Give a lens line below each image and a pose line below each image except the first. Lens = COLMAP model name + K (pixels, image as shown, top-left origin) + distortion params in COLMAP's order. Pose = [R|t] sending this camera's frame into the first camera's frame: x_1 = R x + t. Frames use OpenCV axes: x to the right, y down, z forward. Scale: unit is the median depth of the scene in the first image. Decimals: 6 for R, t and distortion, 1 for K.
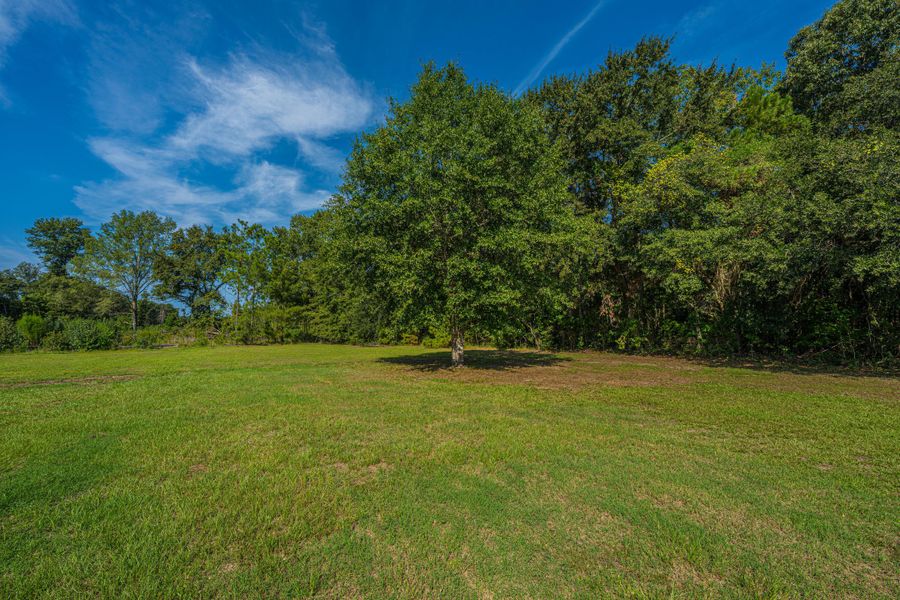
lens RADIAL K [[349.3, 0, 455.3], [0, 349.3, 297.7], [0, 0, 1]] dist [-0.002878, -0.000116]
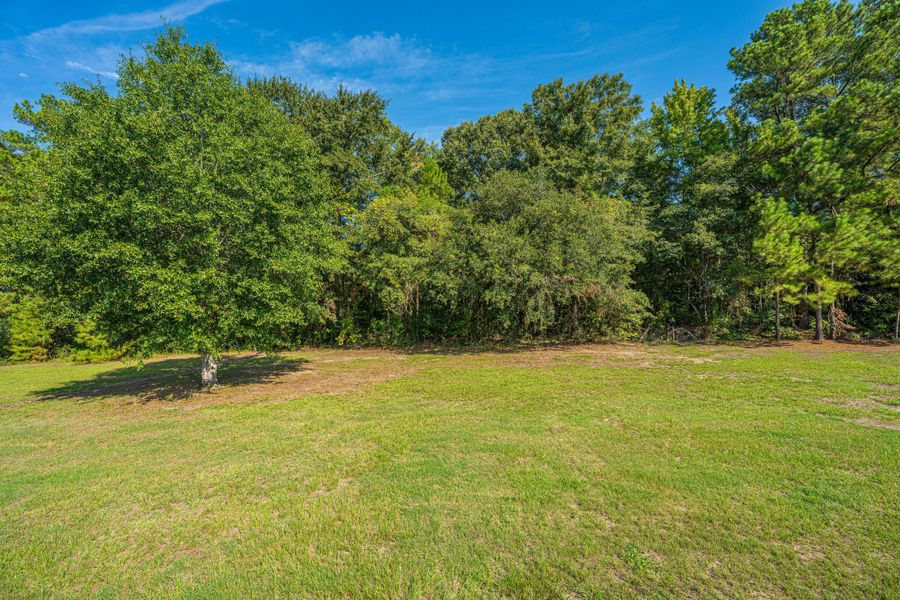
lens RADIAL K [[349.3, 0, 443.6], [0, 349.3, 299.3], [0, 0, 1]] dist [-0.002878, -0.000116]
pose [[0.659027, 0.005037, 0.752102, -0.240412], [-0.036500, 0.999014, 0.025292, -0.066218], [-0.751233, -0.044120, 0.658561, -0.039628]]
